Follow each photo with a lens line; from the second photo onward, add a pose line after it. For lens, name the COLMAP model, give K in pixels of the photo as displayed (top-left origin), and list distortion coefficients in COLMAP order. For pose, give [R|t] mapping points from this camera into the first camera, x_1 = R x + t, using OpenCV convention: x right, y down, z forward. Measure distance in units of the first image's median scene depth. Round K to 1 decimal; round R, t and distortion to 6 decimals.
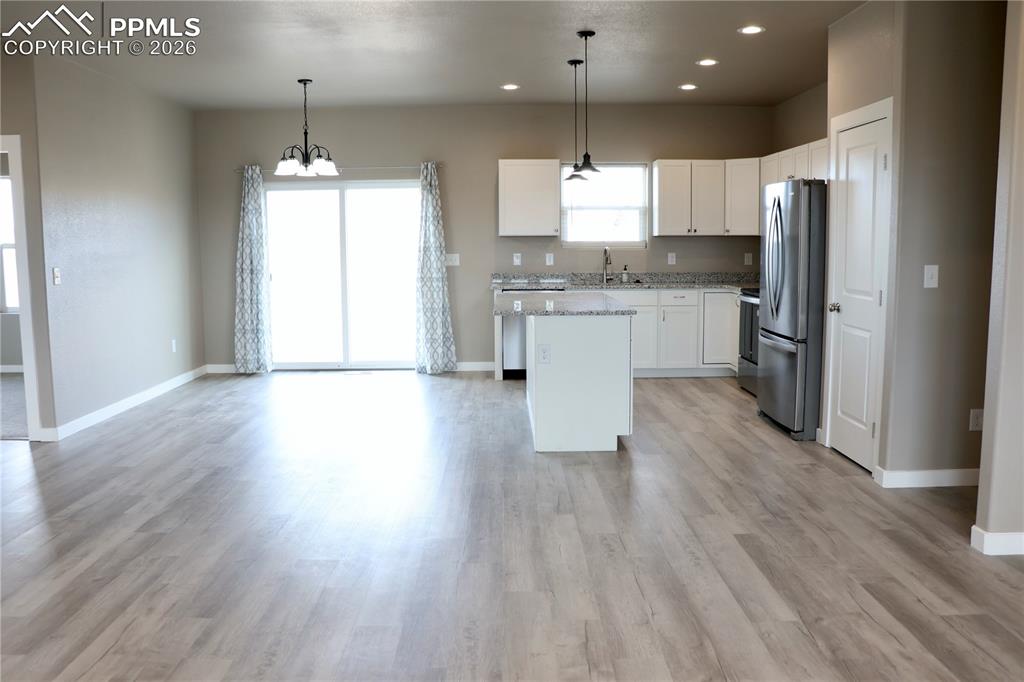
lens RADIAL K [[838.8, 0, 508.8], [0, 838.8, 338.8], [0, 0, 1]] dist [-0.162845, 0.113835]
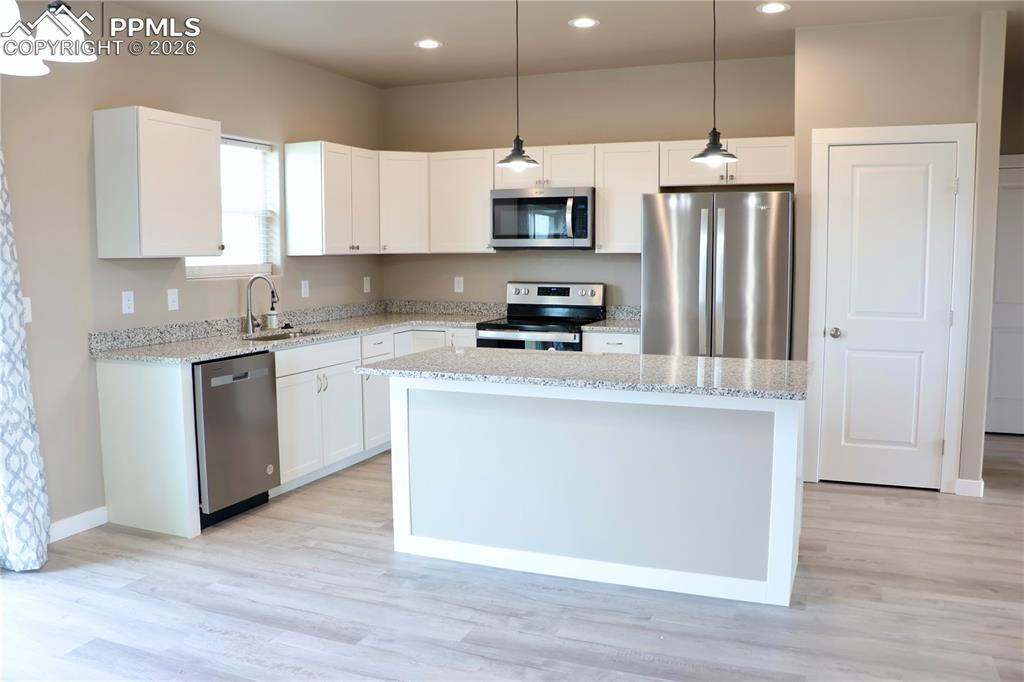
lens RADIAL K [[838.8, 0, 508.8], [0, 838.8, 328.9], [0, 0, 1]] dist [-0.162845, 0.113835]
pose [[0.389589, -0.079261, 0.917572, -0.439970], [0.109627, 0.993198, 0.039248, -0.087481], [-0.914441, 0.085300, 0.395628, 0.705059]]
